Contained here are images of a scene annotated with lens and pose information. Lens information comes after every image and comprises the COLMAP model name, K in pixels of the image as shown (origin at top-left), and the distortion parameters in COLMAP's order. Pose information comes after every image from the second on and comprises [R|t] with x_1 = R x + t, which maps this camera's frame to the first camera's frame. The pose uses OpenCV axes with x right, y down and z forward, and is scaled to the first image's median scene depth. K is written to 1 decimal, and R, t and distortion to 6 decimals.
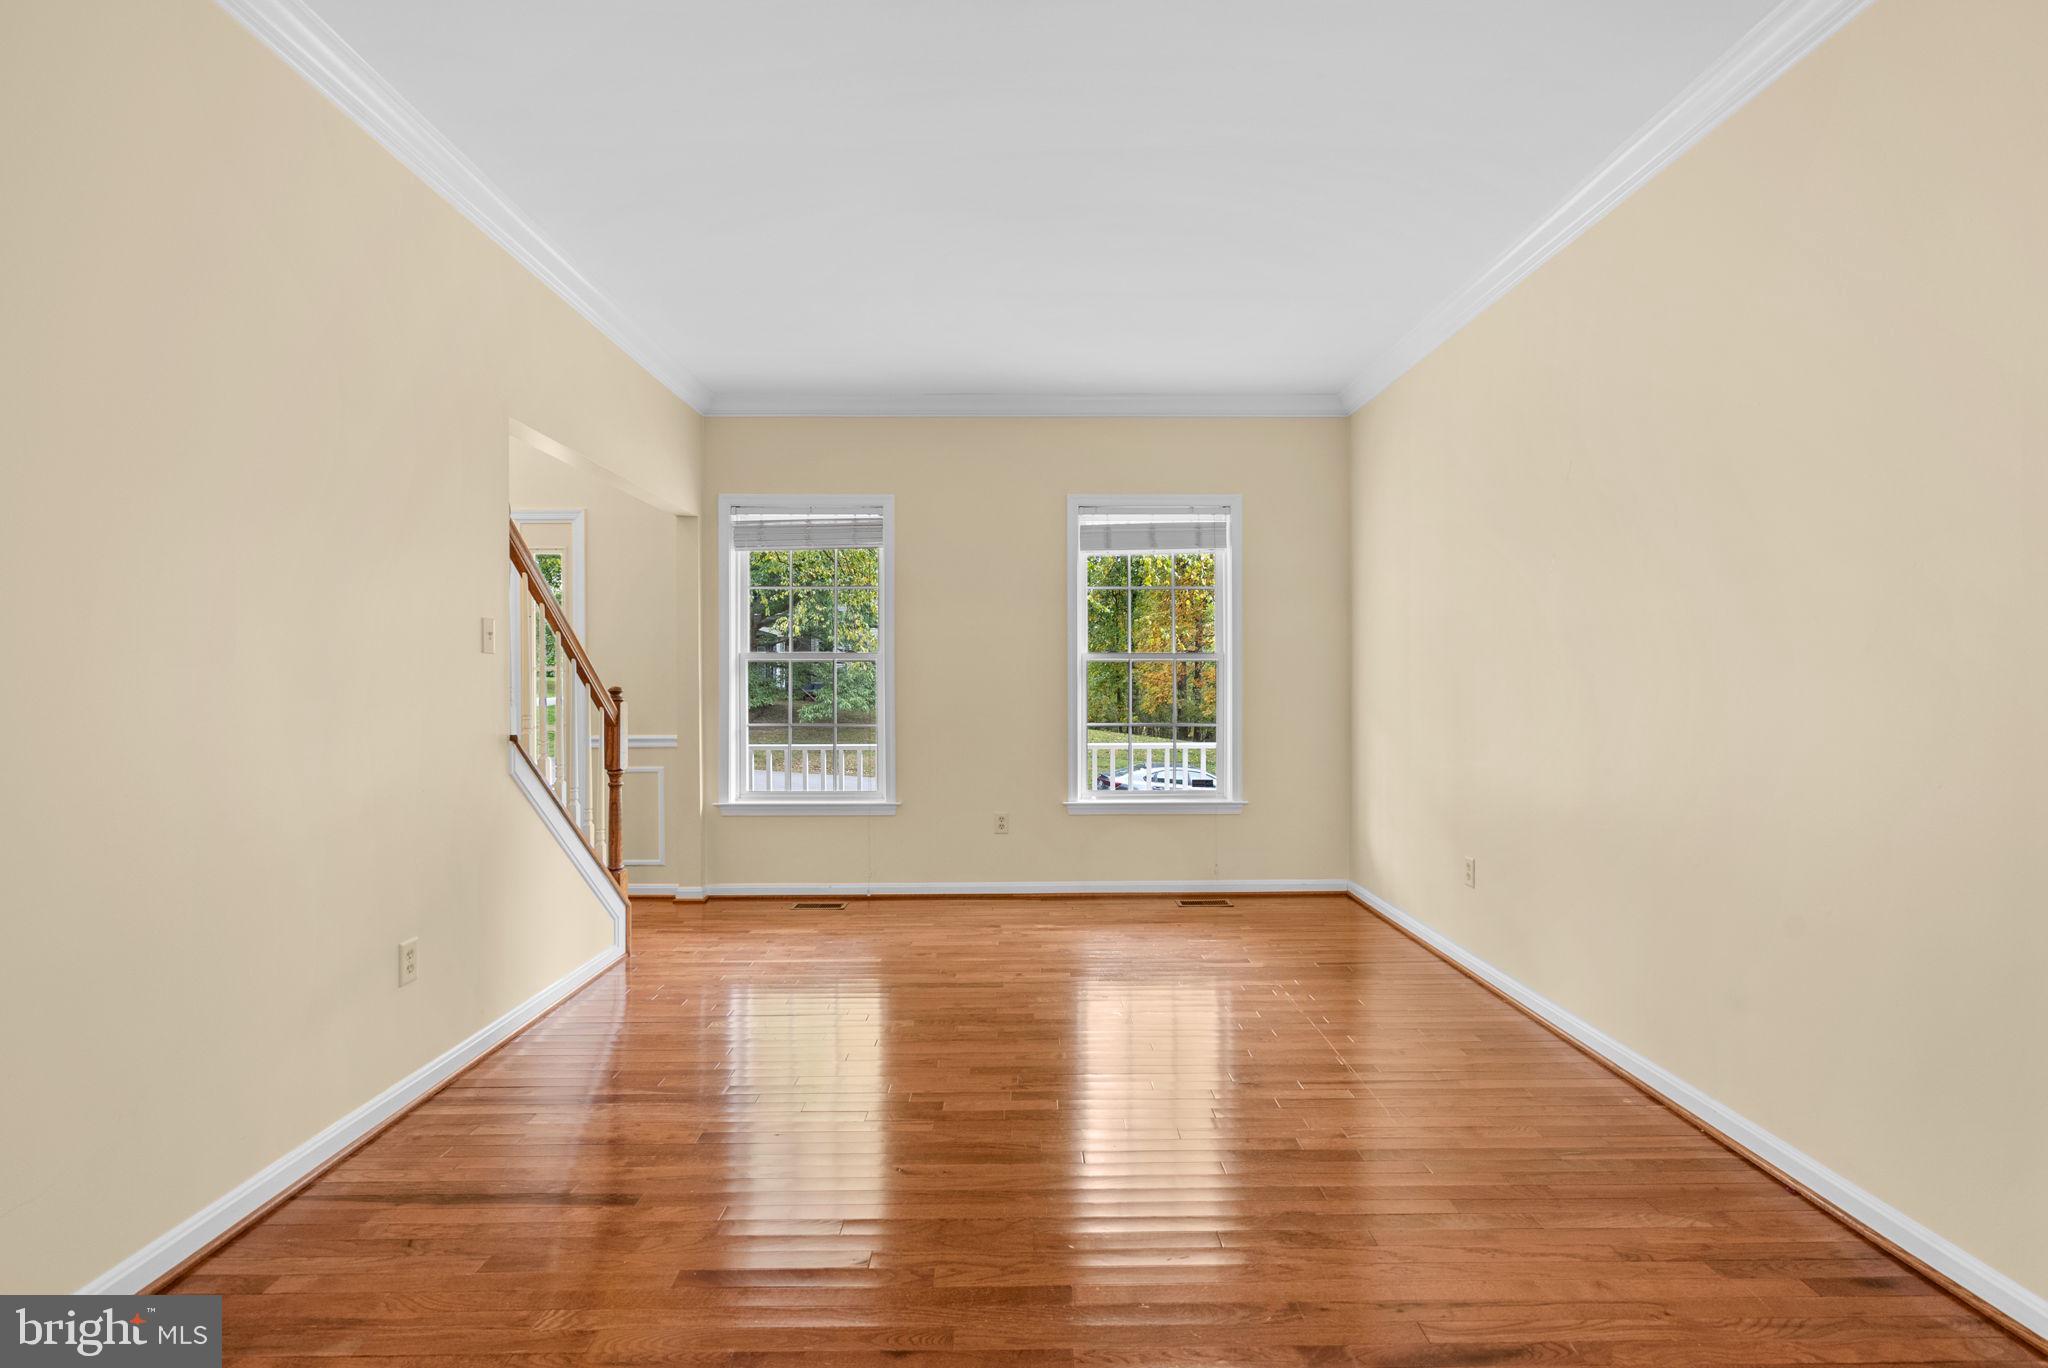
lens RADIAL K [[929.6, 0, 1019.3], [0, 929.6, 683.9], [0, 0, 1]] dist [-0.006593, 0.003281]
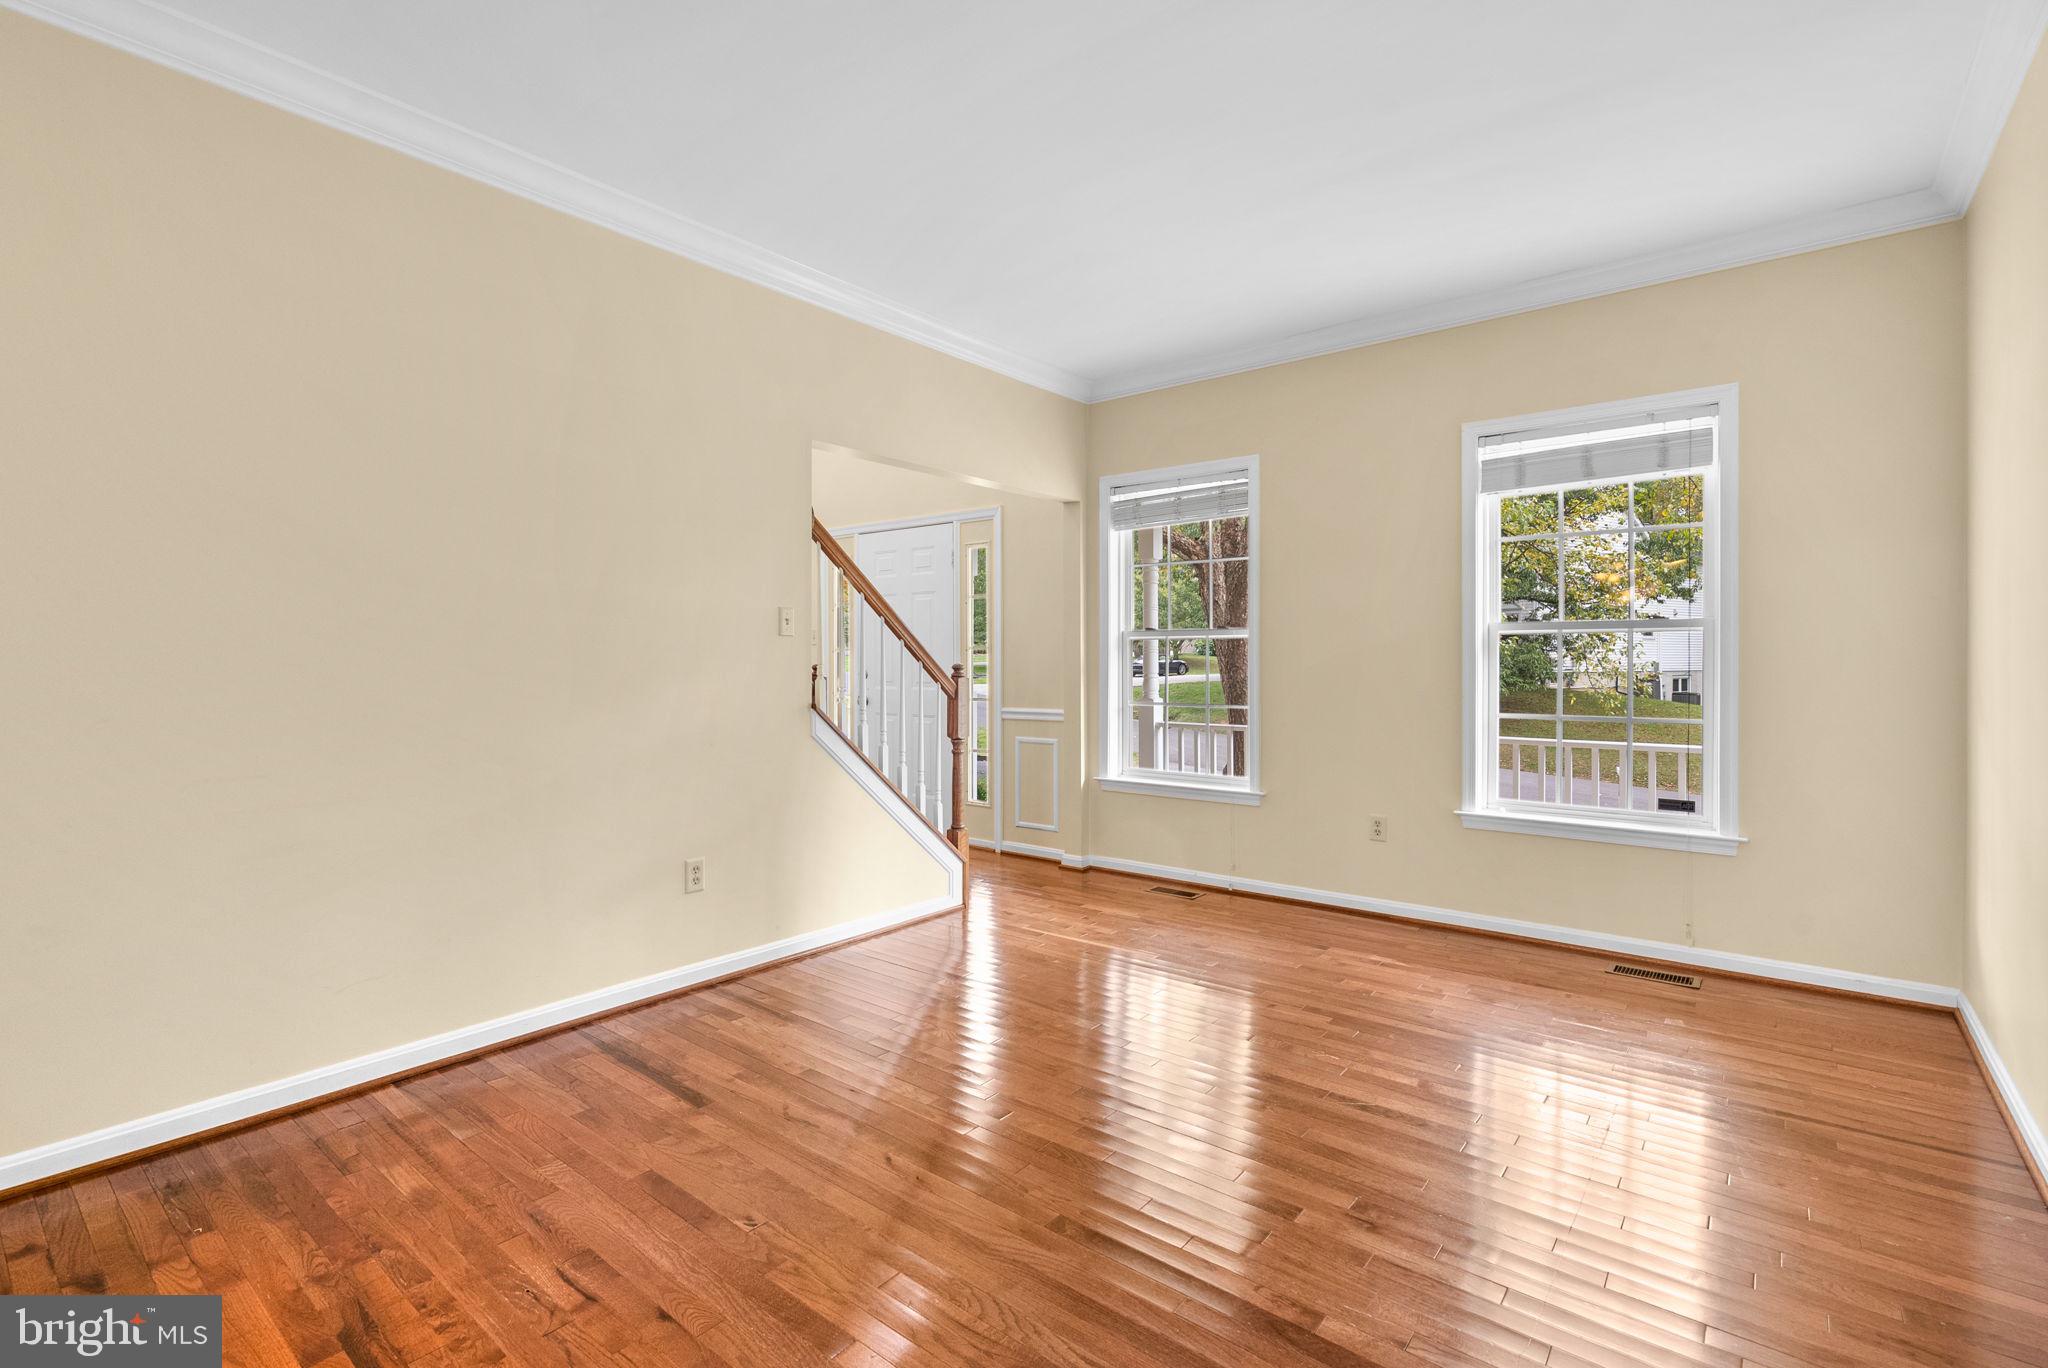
lens RADIAL K [[929.6, 0, 1031.5], [0, 929.6, 667.8], [0, 0, 1]] dist [-0.006593, 0.003281]
pose [[0.771731, 0.006868, -0.635912, 0.273767], [-0.003008, 0.999970, 0.007150, -0.000389], [0.635942, -0.003605, 0.771728, 0.156199]]
